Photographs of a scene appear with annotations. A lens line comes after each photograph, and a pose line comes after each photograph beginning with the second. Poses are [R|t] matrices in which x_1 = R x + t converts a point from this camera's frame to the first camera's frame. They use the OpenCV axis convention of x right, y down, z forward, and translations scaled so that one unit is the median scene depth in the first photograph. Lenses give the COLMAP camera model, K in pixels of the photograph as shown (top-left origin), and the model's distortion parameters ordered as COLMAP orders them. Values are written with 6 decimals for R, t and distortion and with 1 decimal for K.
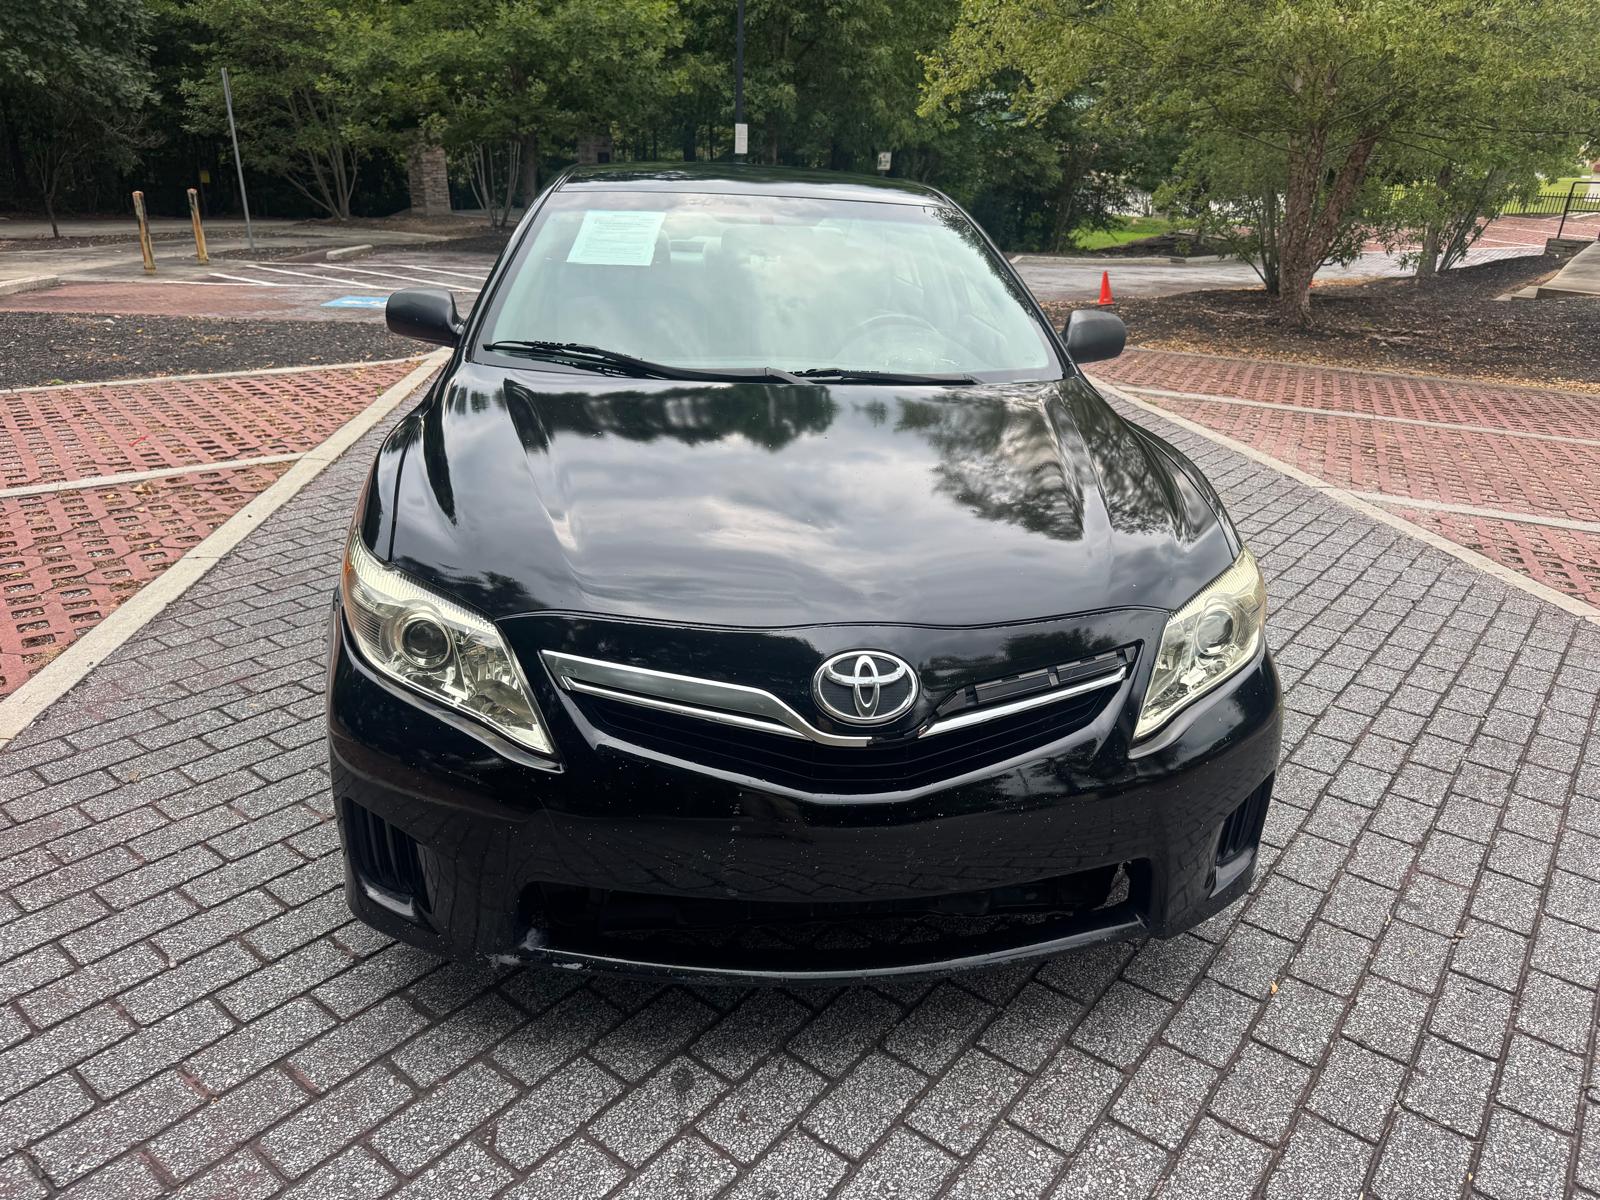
lens RADIAL K [[1125.9, 0, 801.2], [0, 1125.9, 599.7], [0, 0, 1]] dist [0.023259, -0.027875]
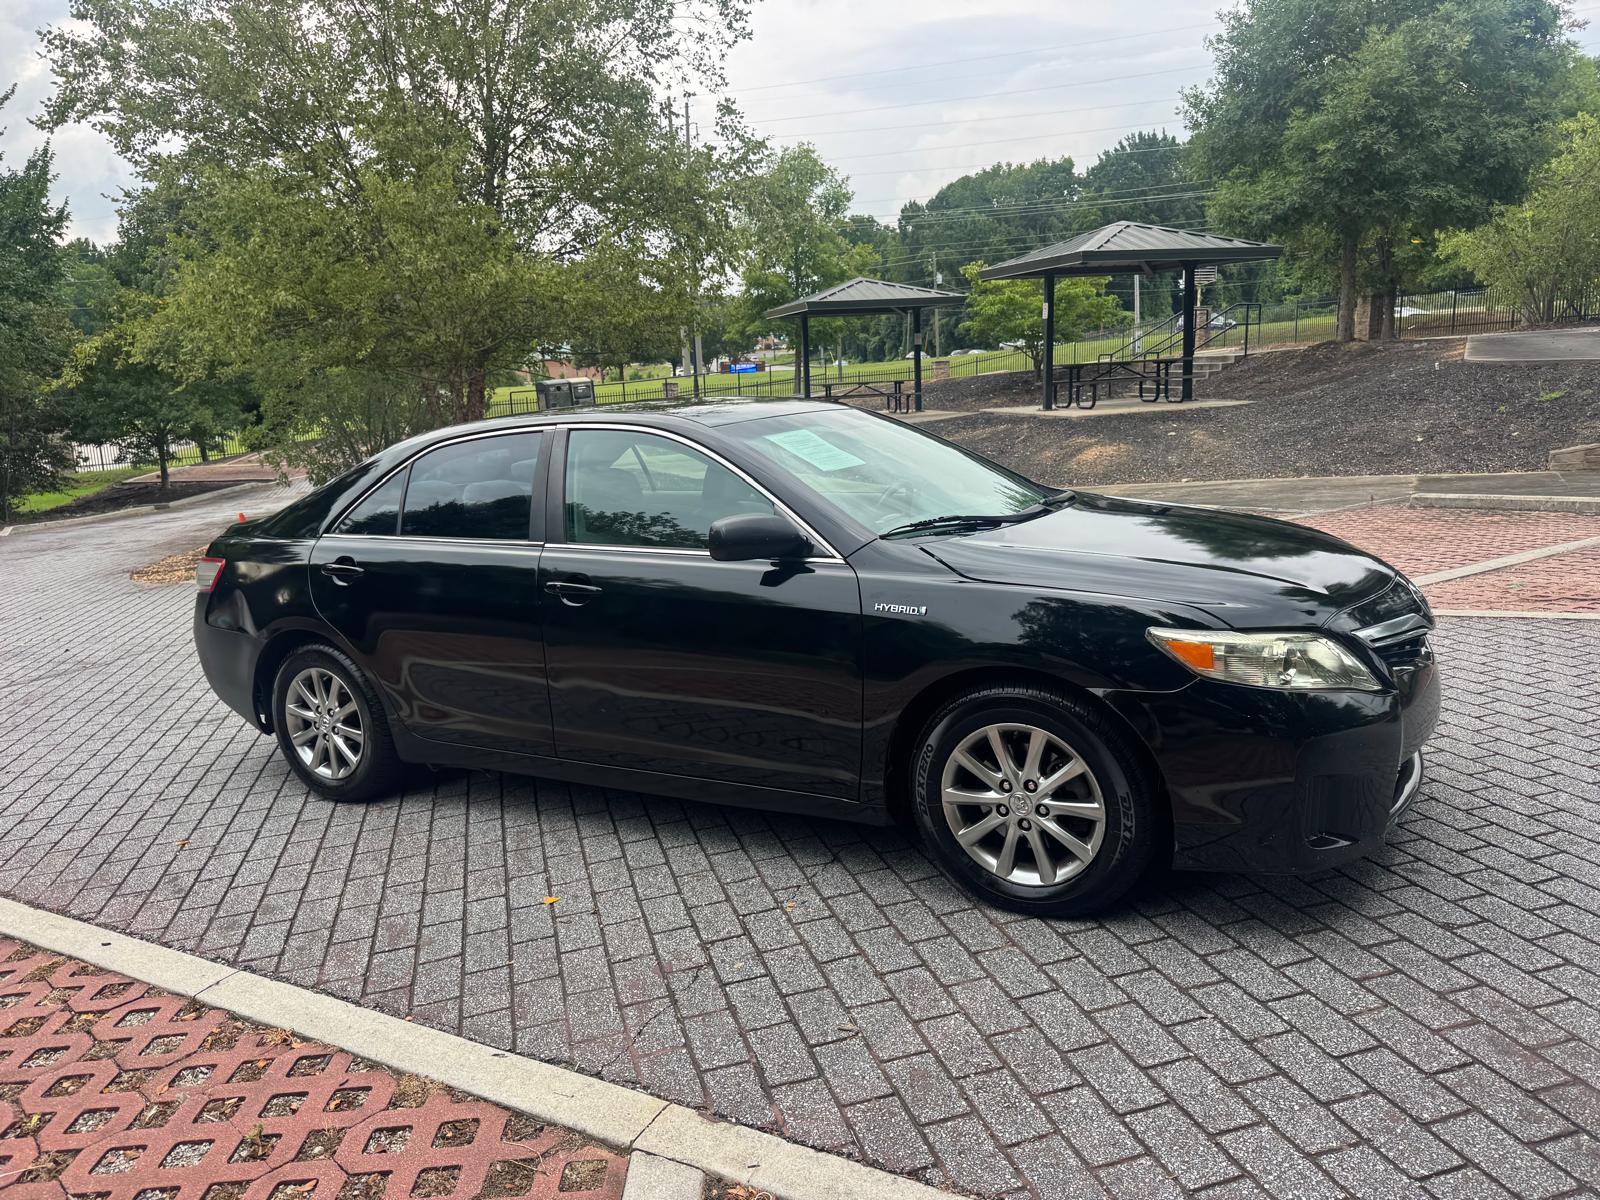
lens RADIAL K [[1125.9, 0, 790.7], [0, 1125.9, 609.6], [0, 0, 1]] dist [0.023259, -0.027875]
pose [[0.592741, -0.235592, 0.770165, -1.254430], [0.373240, 0.927728, -0.003466, -0.181874], [-0.713688, 0.289511, 0.637835, 0.328713]]
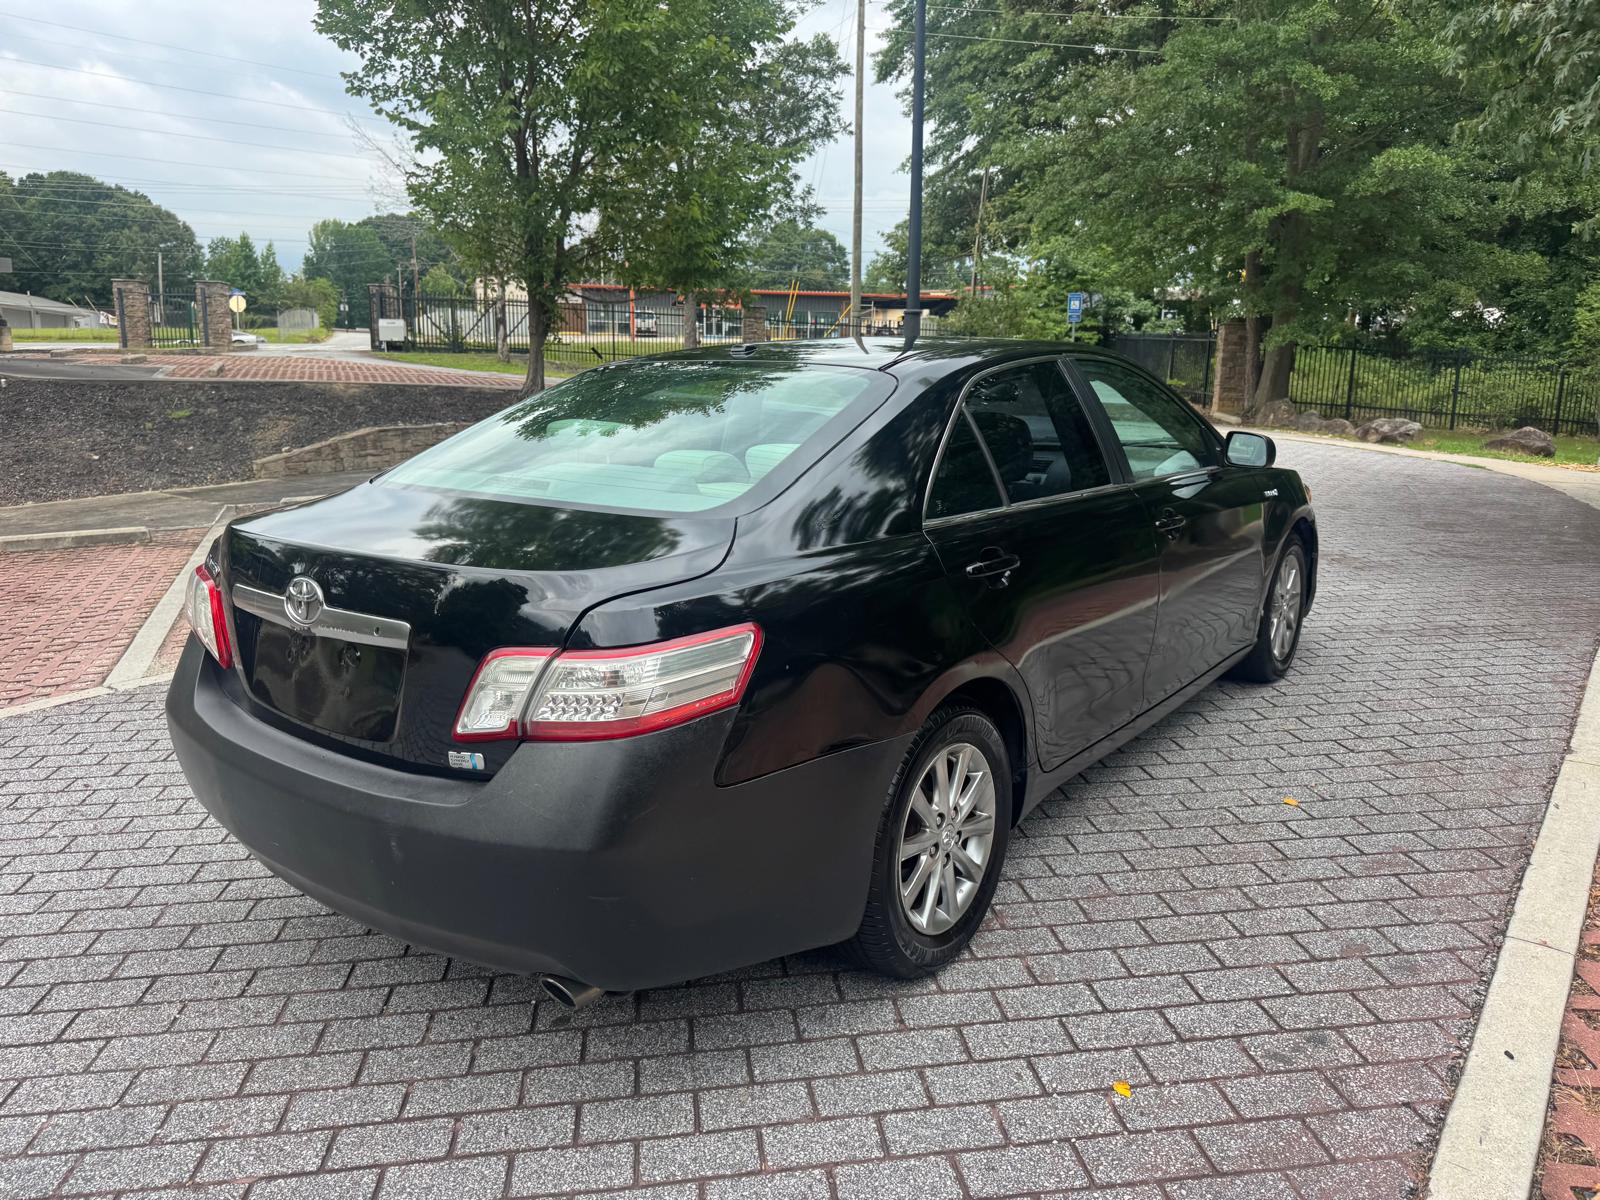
lens RADIAL K [[1125.9, 0, 807.6], [0, 1125.9, 602.6], [0, 0, 1]] dist [0.023259, -0.027875]
pose [[-0.716672, -0.184352, 0.672604, -0.969501], [0.230319, 0.847757, 0.477768, -0.925590], [-0.658282, 0.497316, -0.565104, 2.368744]]
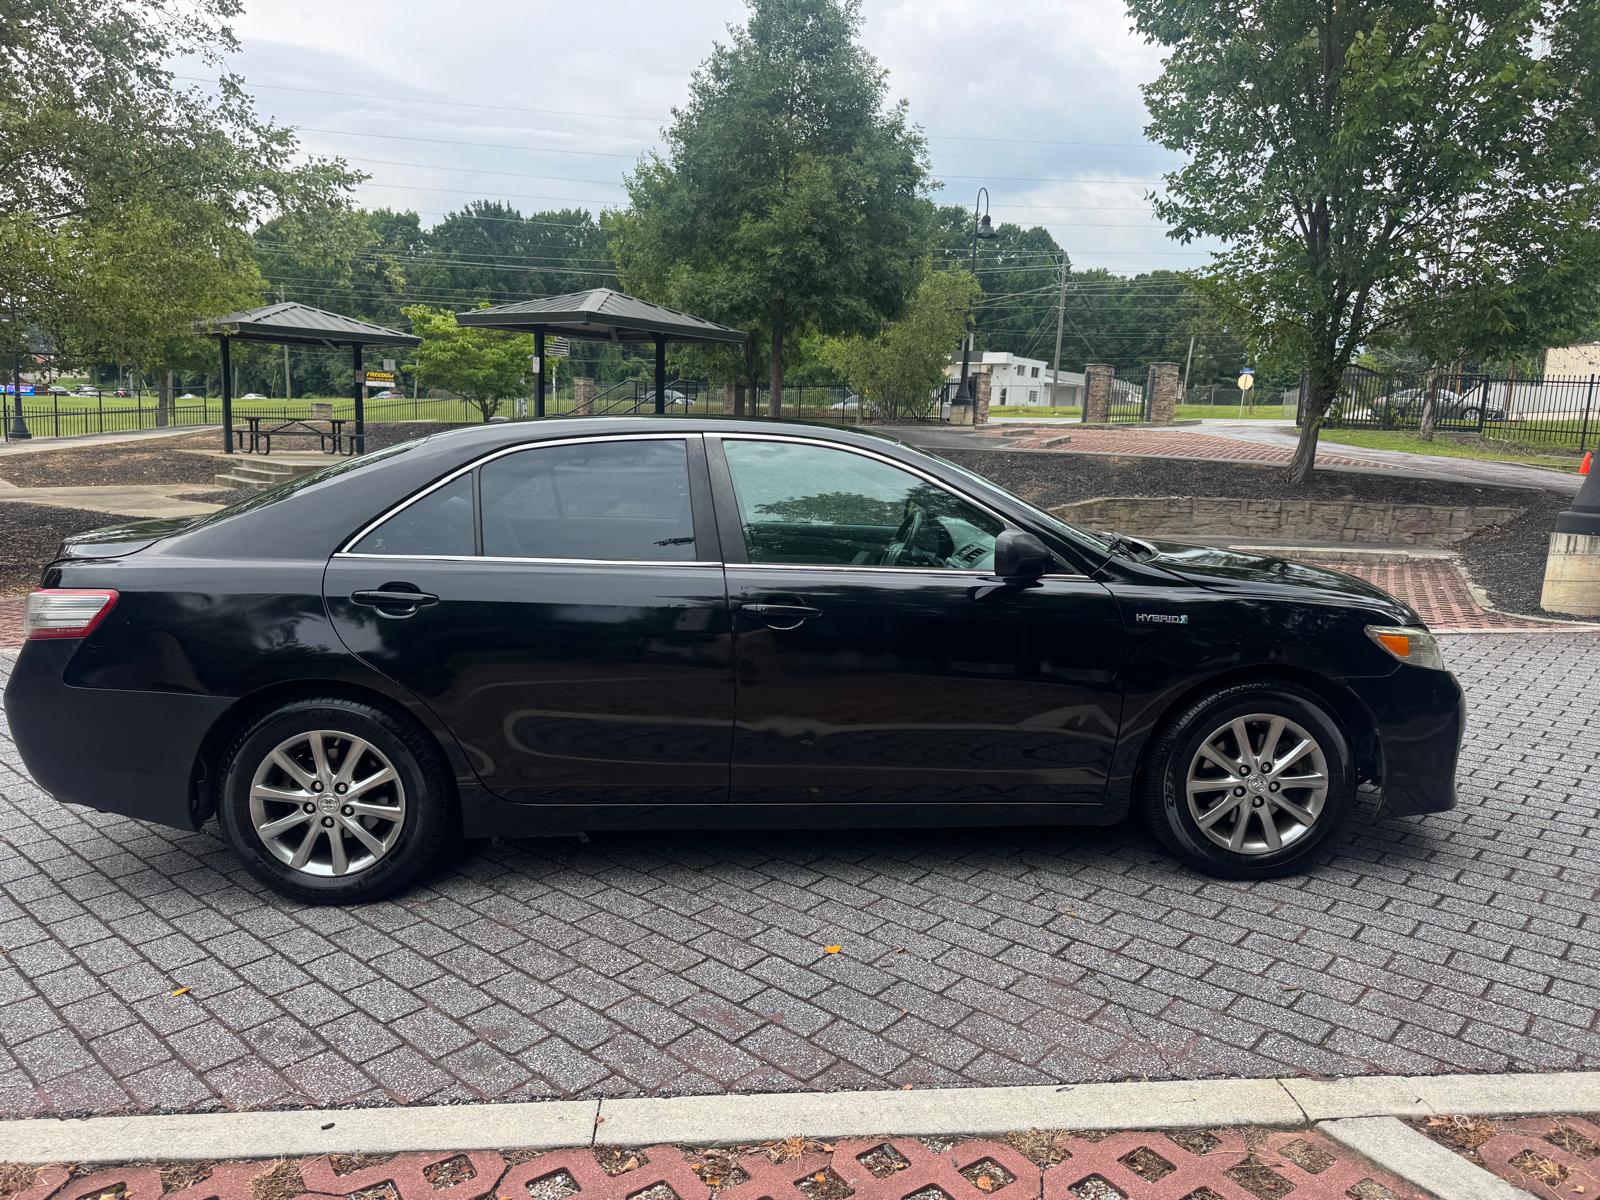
lens RADIAL K [[1125.9, 0, 812.3], [0, 1125.9, 624.6], [0, 0, 1]] dist [0.023259, -0.027875]
pose [[0.061850, -0.210837, 0.975563, -1.556262], [0.350255, 0.919857, 0.176592, -0.489361], [-0.934610, 0.330773, 0.130740, 1.157596]]
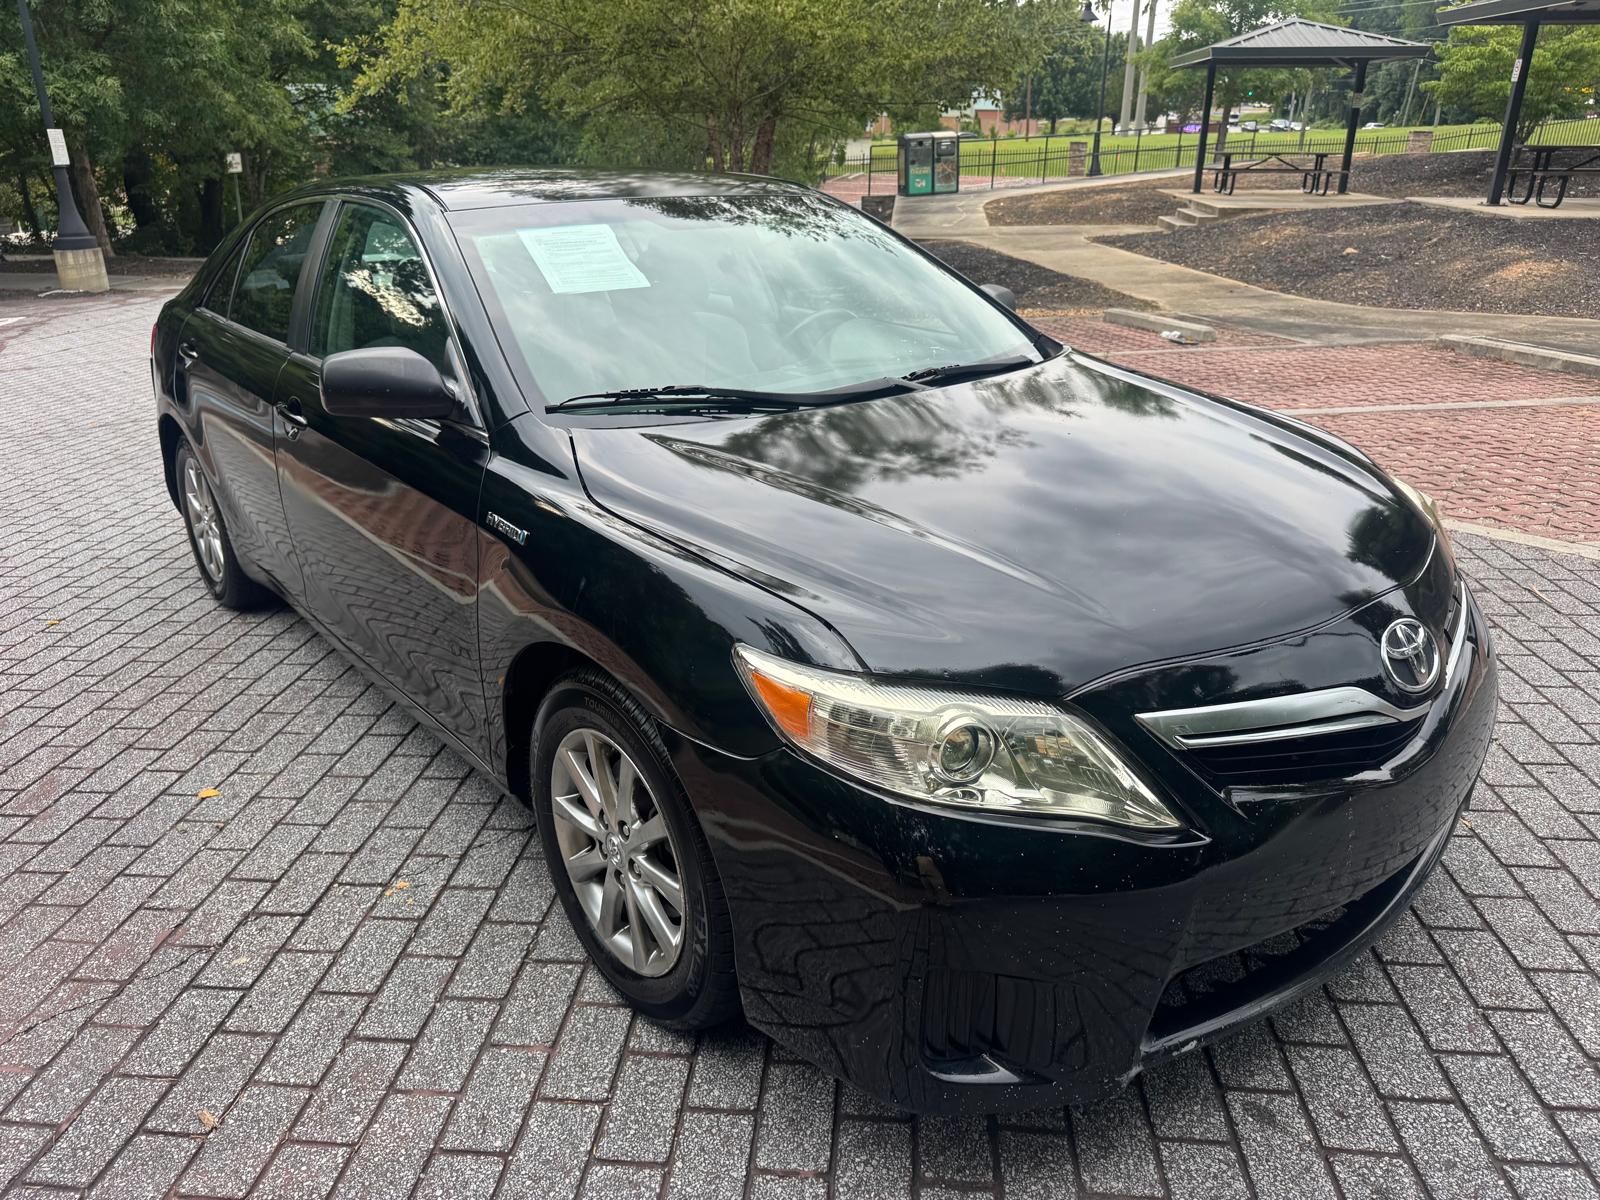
lens RADIAL K [[1125.9, 0, 796.6], [0, 1125.9, 596.3], [0, 0, 1]] dist [0.023259, -0.027875]
pose [[0.843125, -0.242636, 0.479862, -0.537558], [0.239257, 0.968479, 0.069319, -0.107226], [-0.481555, 0.056365, 0.874601, 0.224315]]
